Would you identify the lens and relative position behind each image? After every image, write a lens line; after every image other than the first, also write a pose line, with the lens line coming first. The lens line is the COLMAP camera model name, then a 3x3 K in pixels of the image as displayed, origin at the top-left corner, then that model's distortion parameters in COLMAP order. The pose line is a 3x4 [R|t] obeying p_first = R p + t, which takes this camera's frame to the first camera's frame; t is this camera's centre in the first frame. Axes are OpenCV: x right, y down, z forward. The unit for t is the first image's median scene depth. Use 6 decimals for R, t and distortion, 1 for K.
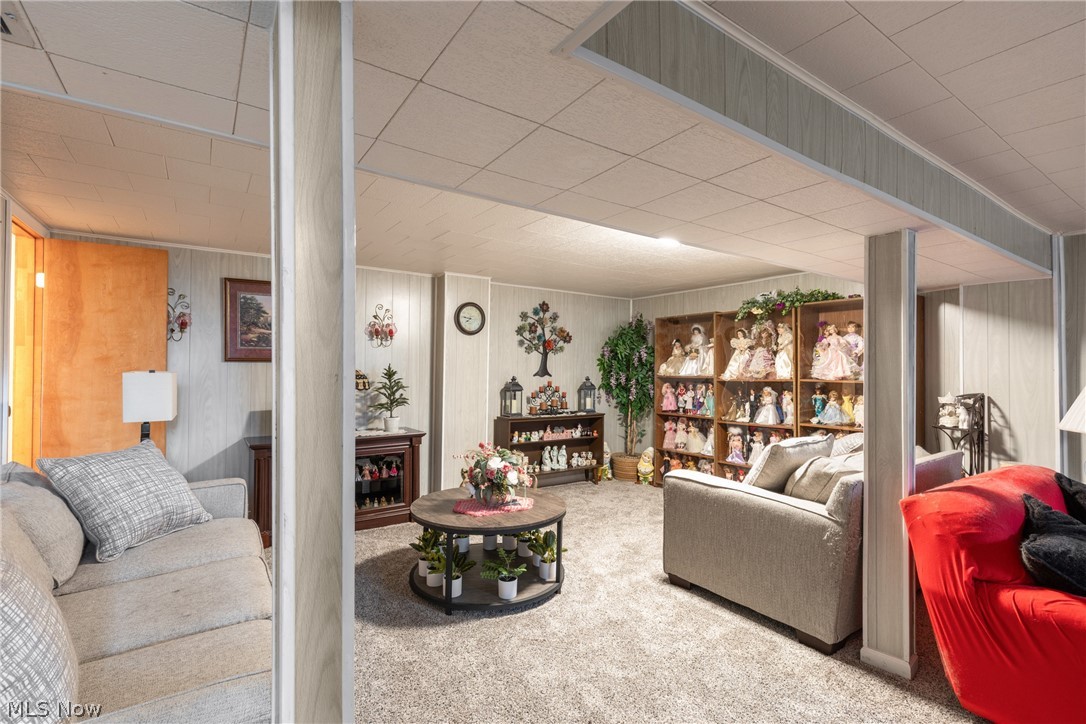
lens RADIAL K [[487.9, 0, 544.9], [0, 487.9, 366.0], [0, 0, 1]] dist [-0.000360, 0.000004]
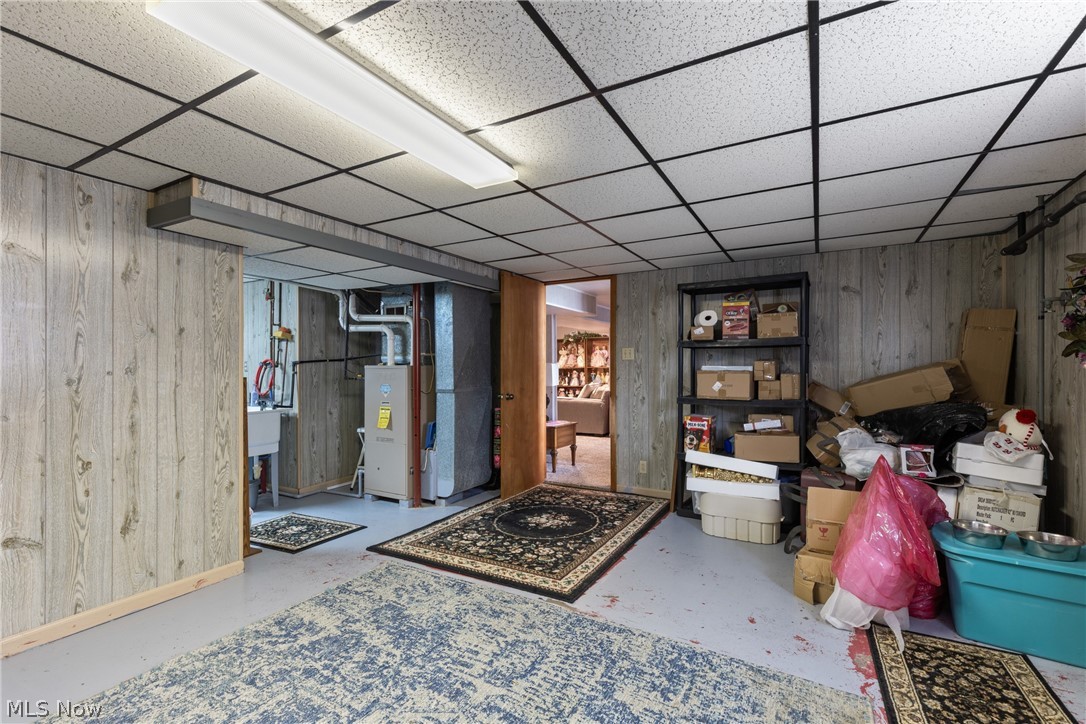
lens RADIAL K [[487.9, 0, 544.9], [0, 487.9, 366.0], [0, 0, 1]] dist [-0.000360, 0.000004]
pose [[0.895361, -0.008736, 0.445255, -0.789058], [0.009770, 0.999952, -0.000027, 0.019364], [-0.445234, 0.004374, 0.895404, -1.156832]]
